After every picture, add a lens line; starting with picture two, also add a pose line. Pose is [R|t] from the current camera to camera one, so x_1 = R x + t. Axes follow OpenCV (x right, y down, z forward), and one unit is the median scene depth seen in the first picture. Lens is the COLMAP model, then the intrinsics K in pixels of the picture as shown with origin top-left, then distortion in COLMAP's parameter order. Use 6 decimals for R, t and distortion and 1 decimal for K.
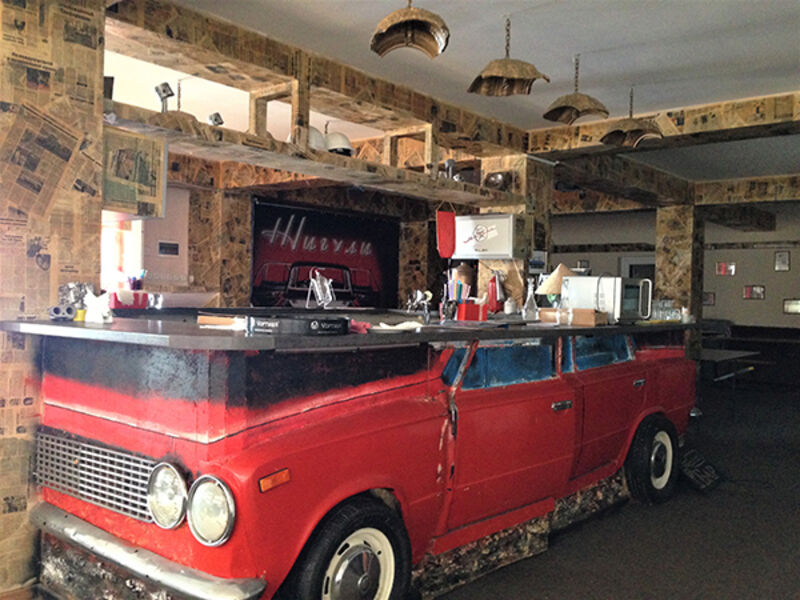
lens RADIAL K [[749.7, 0, 400.7], [0, 749.7, 307.4], [0, 0, 1]] dist [-0.011636, 0.000000]
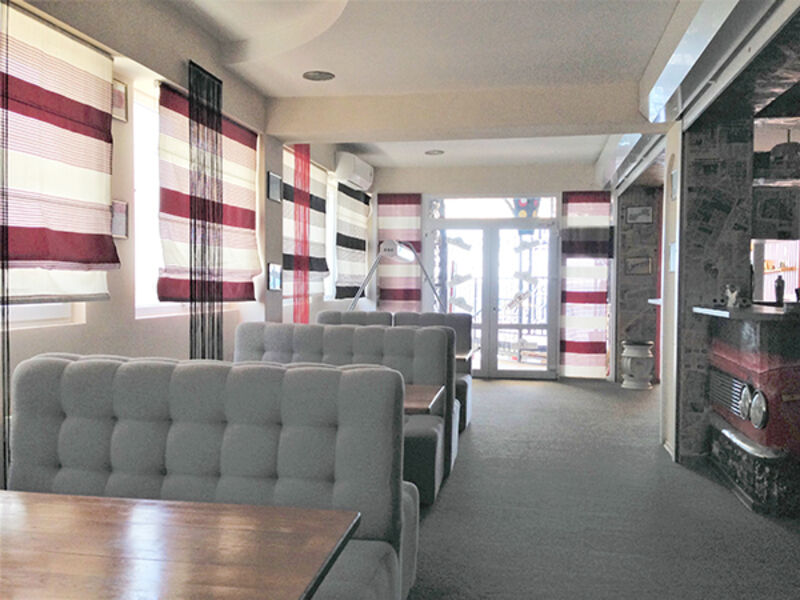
lens RADIAL K [[749.7, 0, 400.3], [0, 749.7, 300.7], [0, 0, 1]] dist [-0.011636, 0.000000]
pose [[0.498696, 0.004863, -0.866764, 0.682064], [-0.002859, 0.999988, 0.003966, -0.000879], [0.866772, 0.000501, 0.498704, -0.516751]]
